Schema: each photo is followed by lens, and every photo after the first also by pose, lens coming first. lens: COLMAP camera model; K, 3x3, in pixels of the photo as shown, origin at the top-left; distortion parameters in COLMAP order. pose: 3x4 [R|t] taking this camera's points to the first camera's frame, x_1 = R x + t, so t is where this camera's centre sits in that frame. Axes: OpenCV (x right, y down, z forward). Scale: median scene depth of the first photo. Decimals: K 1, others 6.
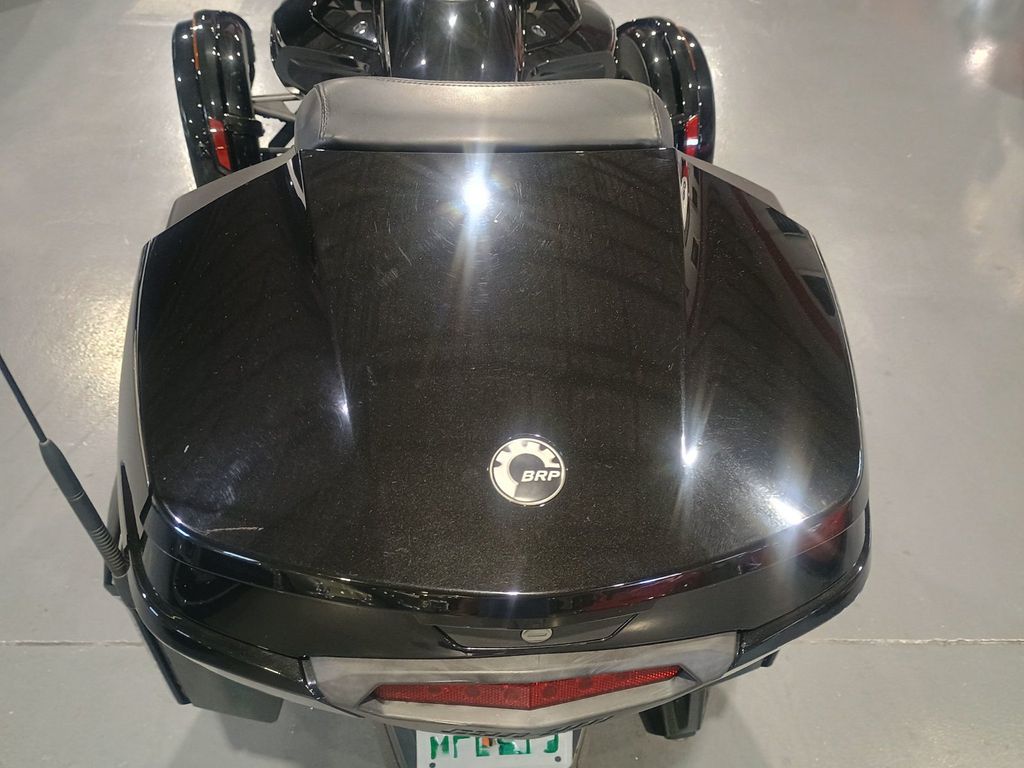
lens RADIAL K [[896.0, 0, 516.7], [0, 896.0, 385.5], [0, 0, 1]] dist [0.095086, -0.122987]
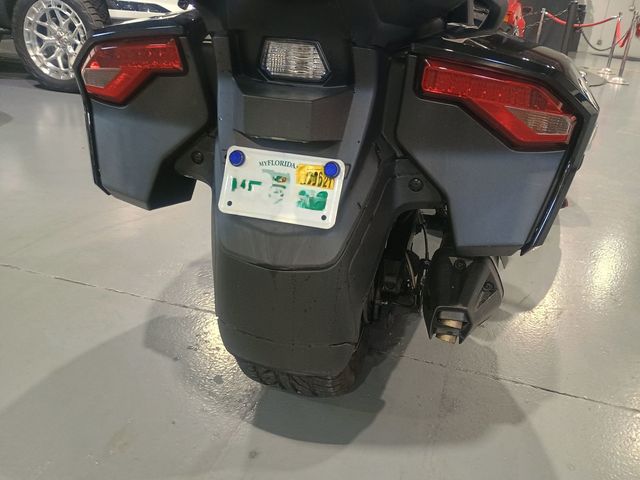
lens RADIAL K [[562.7, 0, 320.0], [0, 562.7, 240.0], [0, 0, 1]] dist [0.014852, 0.006269]
pose [[0.943732, 0.133654, -0.302502, 0.267017], [-0.230539, 0.921689, -0.311995, 0.659111], [0.237113, 0.364178, 0.900640, 0.315472]]
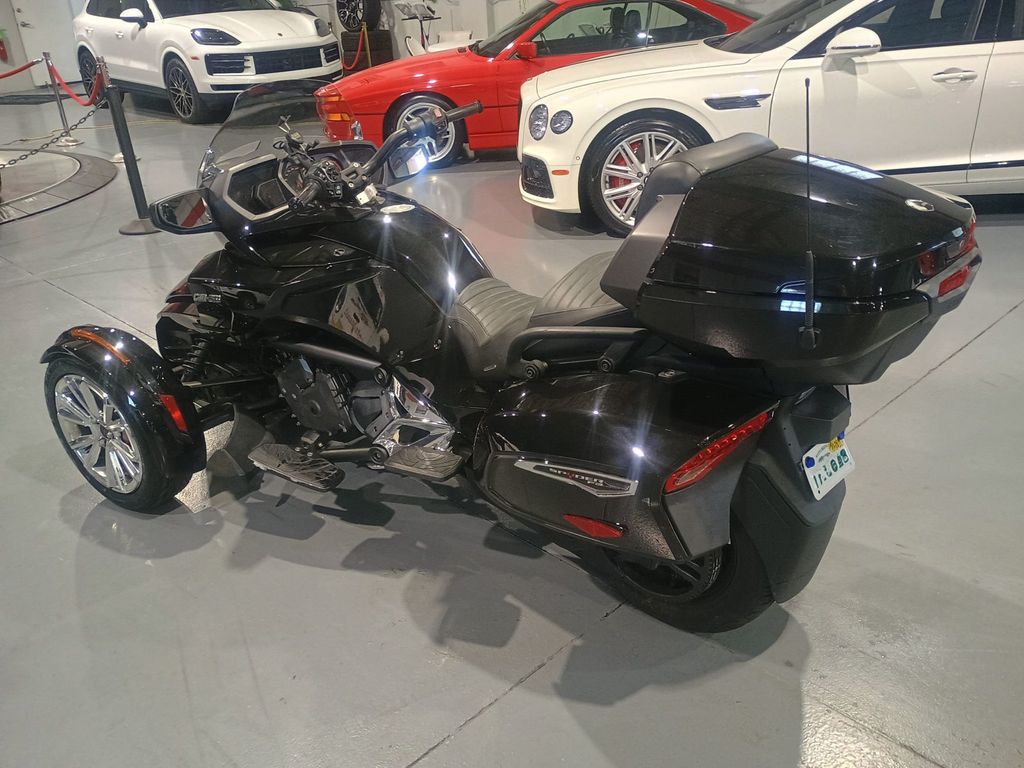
lens RADIAL K [[896.0, 0, 516.7], [0, 896.0, 385.5], [0, 0, 1]] dist [0.095086, -0.122987]
pose [[0.717175, -0.365418, 0.593406, -1.454554], [0.524170, 0.843979, -0.113779, 0.126107], [-0.459245, 0.392645, 0.796821, -0.235712]]
